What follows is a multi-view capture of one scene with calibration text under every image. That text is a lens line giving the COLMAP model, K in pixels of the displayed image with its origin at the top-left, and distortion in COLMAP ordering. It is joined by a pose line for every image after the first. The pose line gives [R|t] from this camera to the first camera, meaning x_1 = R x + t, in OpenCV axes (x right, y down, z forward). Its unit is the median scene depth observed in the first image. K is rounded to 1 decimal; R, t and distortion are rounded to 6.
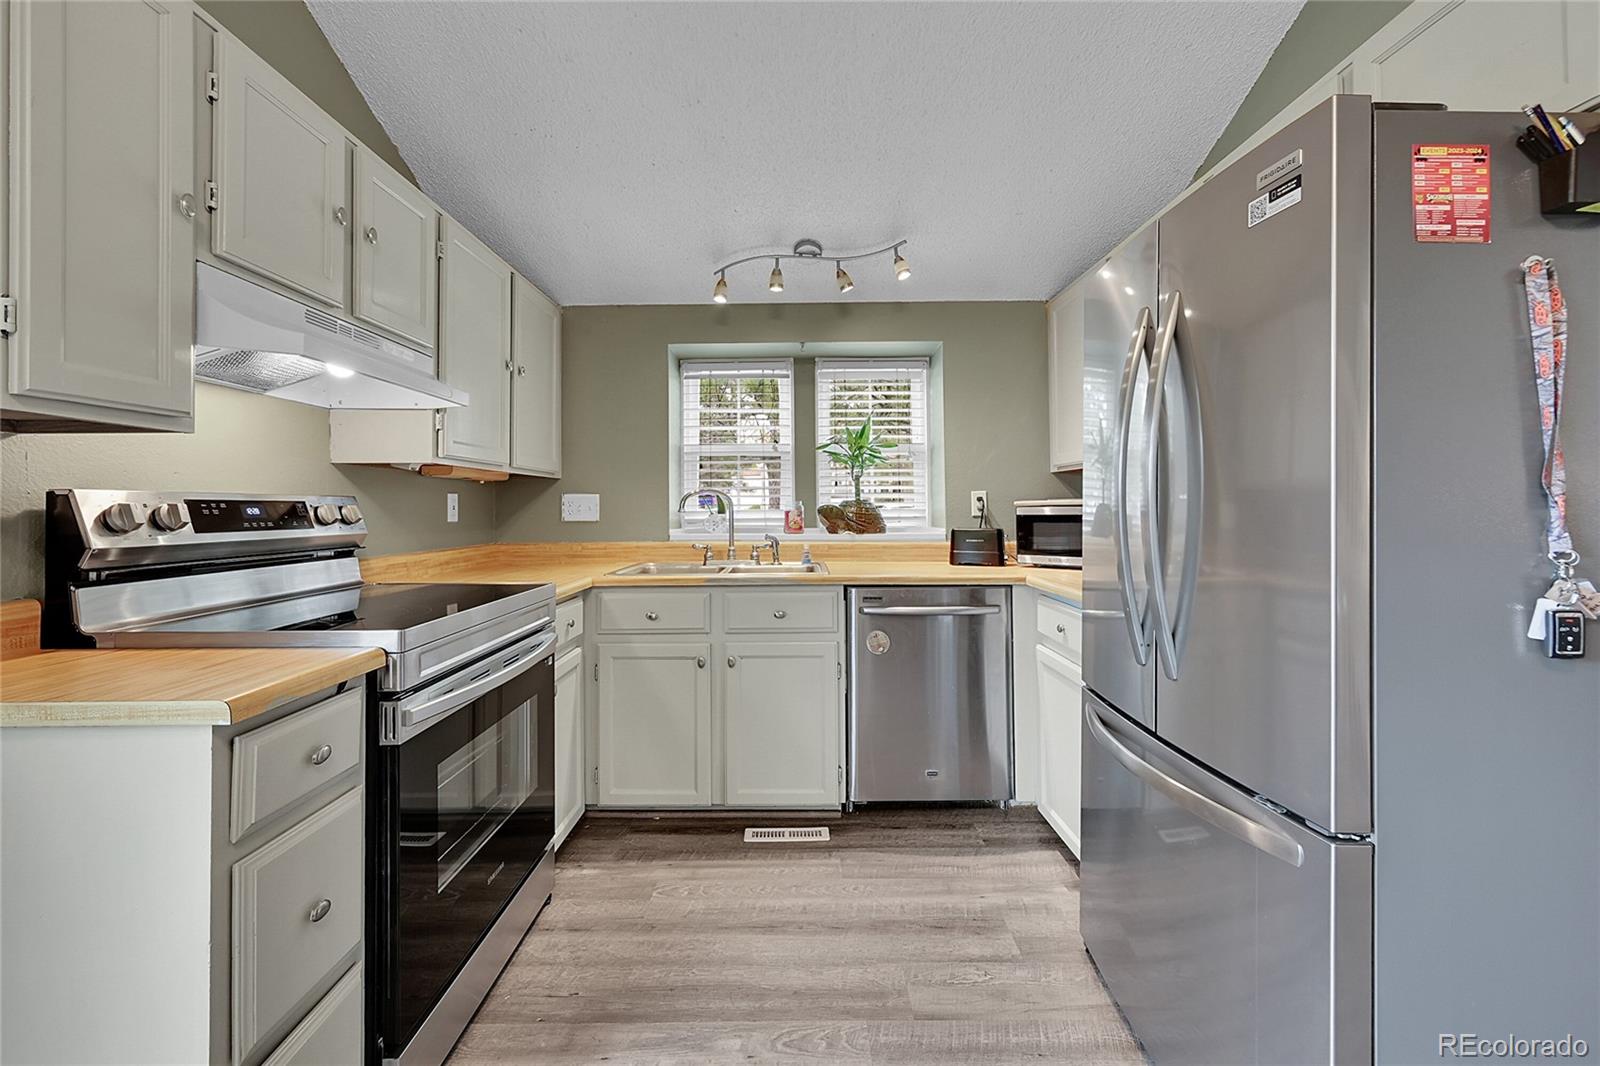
lens RADIAL K [[639.9, 0, 806.1], [0, 639.9, 499.4], [0, 0, 1]] dist [0.002353, 0.000239]
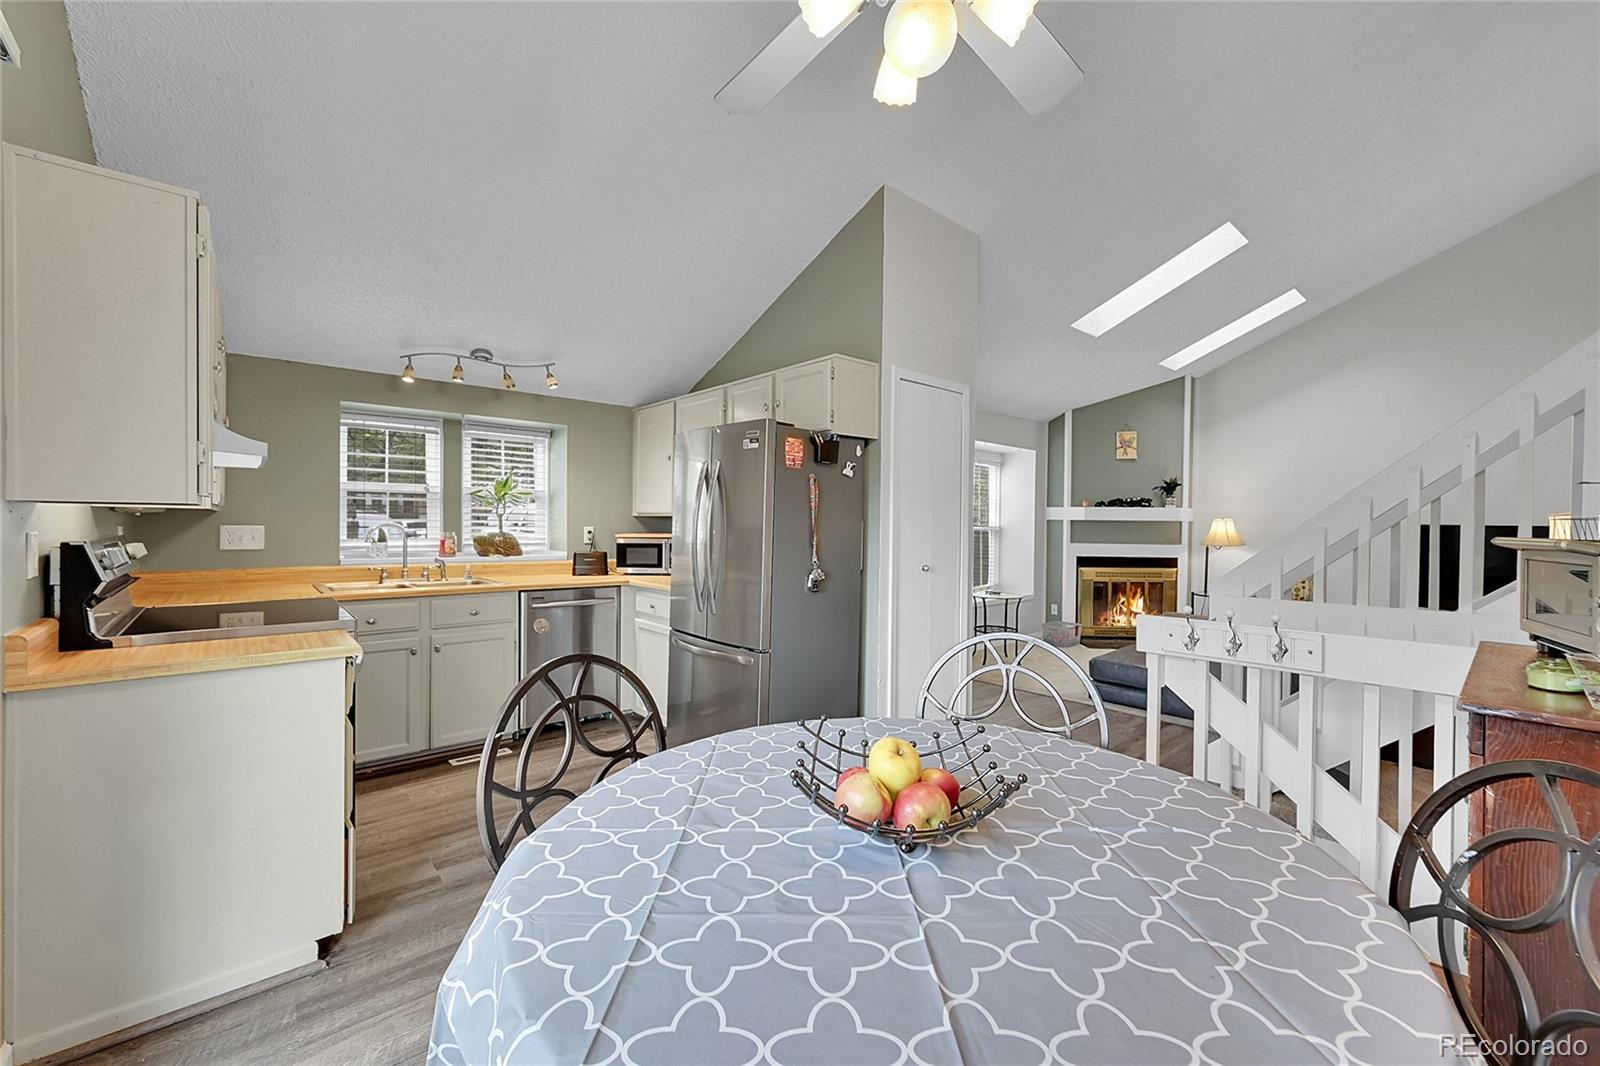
lens RADIAL K [[639.9, 0, 801.5], [0, 639.9, 528.0], [0, 0, 1]] dist [0.002353, 0.000239]
pose [[0.746443, 0.011584, 0.665348, -0.387574], [-0.026708, 0.999564, 0.012561, -0.045478], [-0.664913, -0.027146, 0.746428, -0.502468]]
